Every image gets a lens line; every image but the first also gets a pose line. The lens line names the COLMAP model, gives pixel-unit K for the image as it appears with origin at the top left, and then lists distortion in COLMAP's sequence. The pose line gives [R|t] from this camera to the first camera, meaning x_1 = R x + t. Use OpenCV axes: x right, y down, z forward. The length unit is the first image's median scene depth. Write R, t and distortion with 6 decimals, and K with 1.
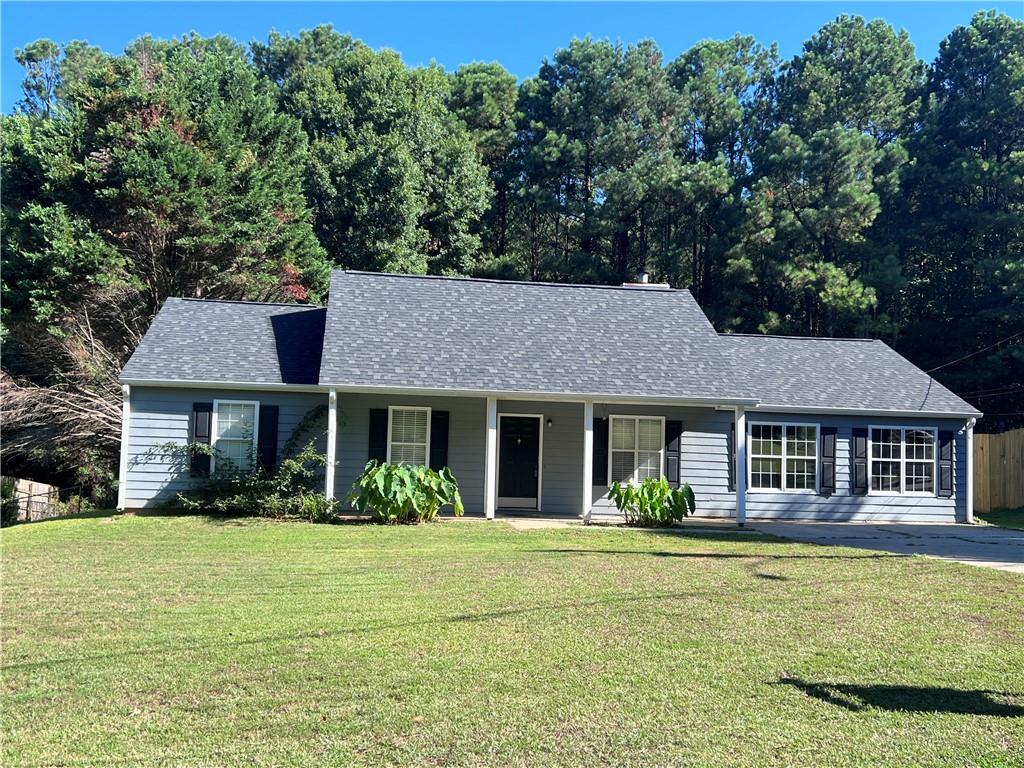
lens RADIAL K [[987.7, 0, 512.0], [0, 987.7, 384.0], [0, 0, 1]] dist [0.114034, -0.002793]
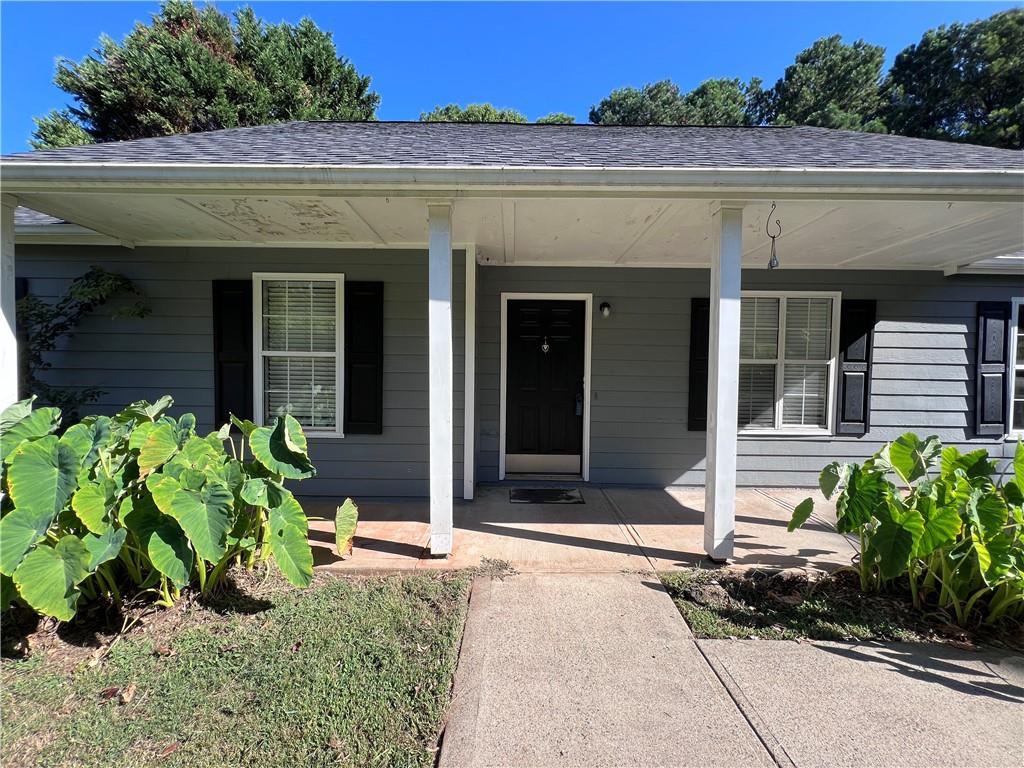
lens RADIAL K [[411.1, 0, 512.0], [0, 411.1, 384.0], [0, 0, 1]] dist [0.001032, 0.000083]
pose [[0.985358, -0.010597, -0.170169, 0.025977], [0.027639, 0.994793, 0.098093, 0.054081], [0.168244, -0.101360, 0.980520, 0.763798]]
